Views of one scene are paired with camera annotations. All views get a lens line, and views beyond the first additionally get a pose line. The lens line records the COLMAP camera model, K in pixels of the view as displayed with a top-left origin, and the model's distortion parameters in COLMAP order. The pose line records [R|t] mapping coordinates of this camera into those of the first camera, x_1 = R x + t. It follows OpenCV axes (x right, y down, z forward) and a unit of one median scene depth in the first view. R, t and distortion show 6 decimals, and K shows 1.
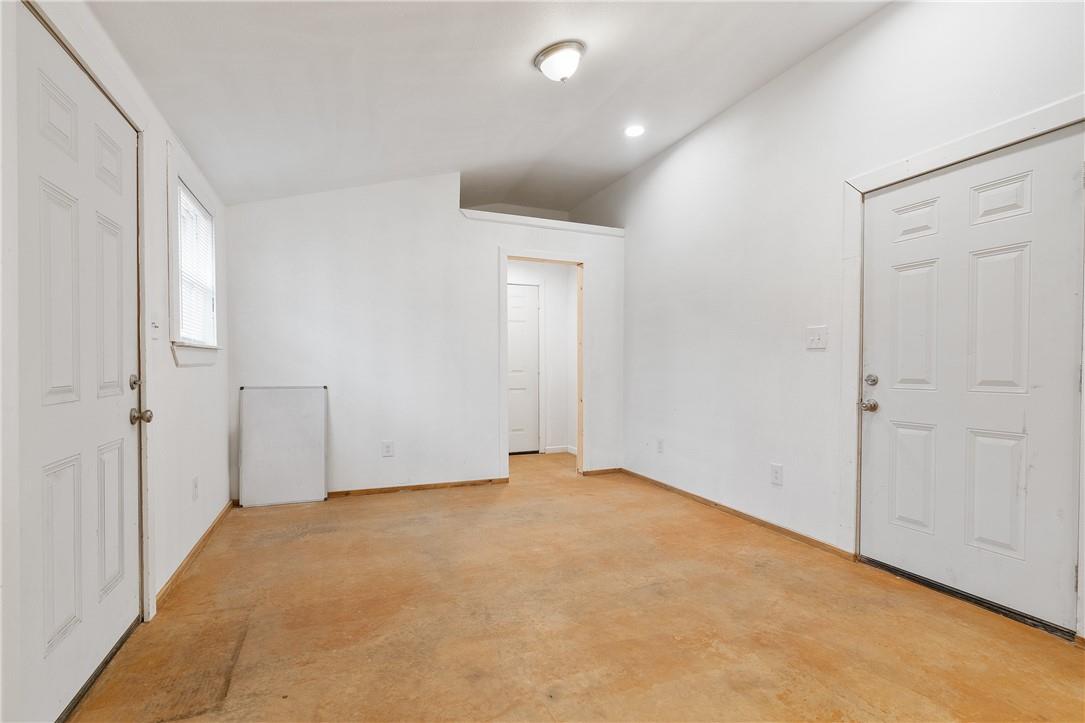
lens RADIAL K [[500.9, 0, 549.5], [0, 500.9, 368.2], [0, 0, 1]] dist [-0.010329, 0.003501]
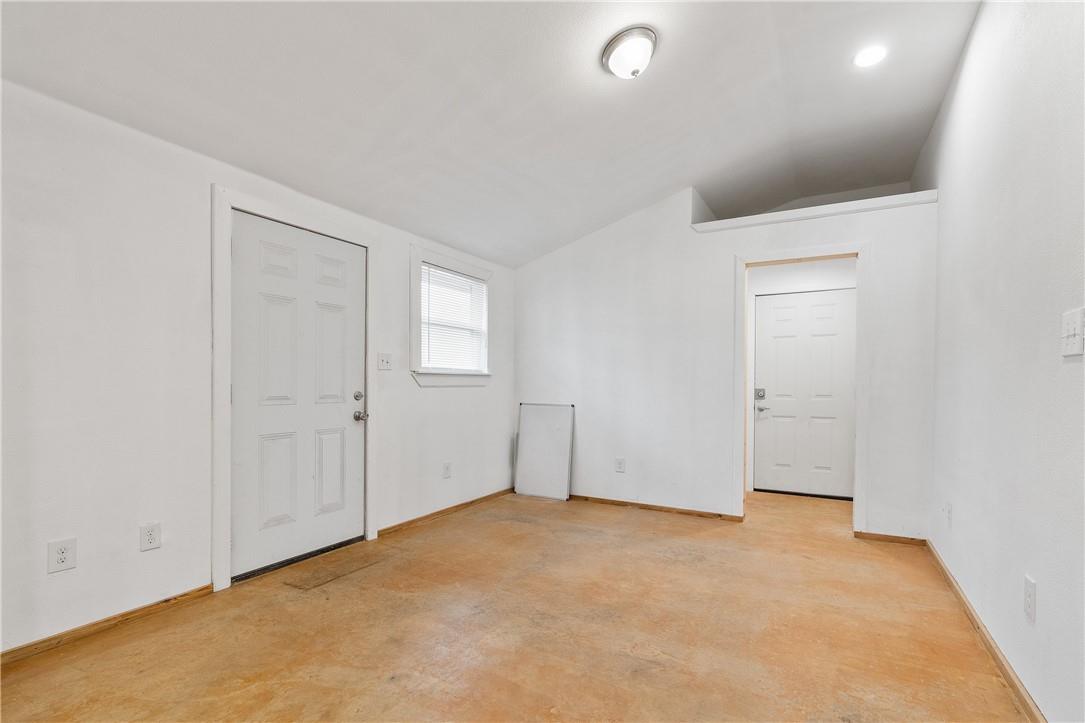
lens RADIAL K [[500.9, 0, 568.8], [0, 500.9, 386.6], [0, 0, 1]] dist [-0.010329, 0.003501]
pose [[0.625093, 0.001973, -0.780548, 0.546439], [-0.009829, 0.999937, -0.005344, -0.001353], [0.780489, 0.011012, 0.625073, 0.286648]]
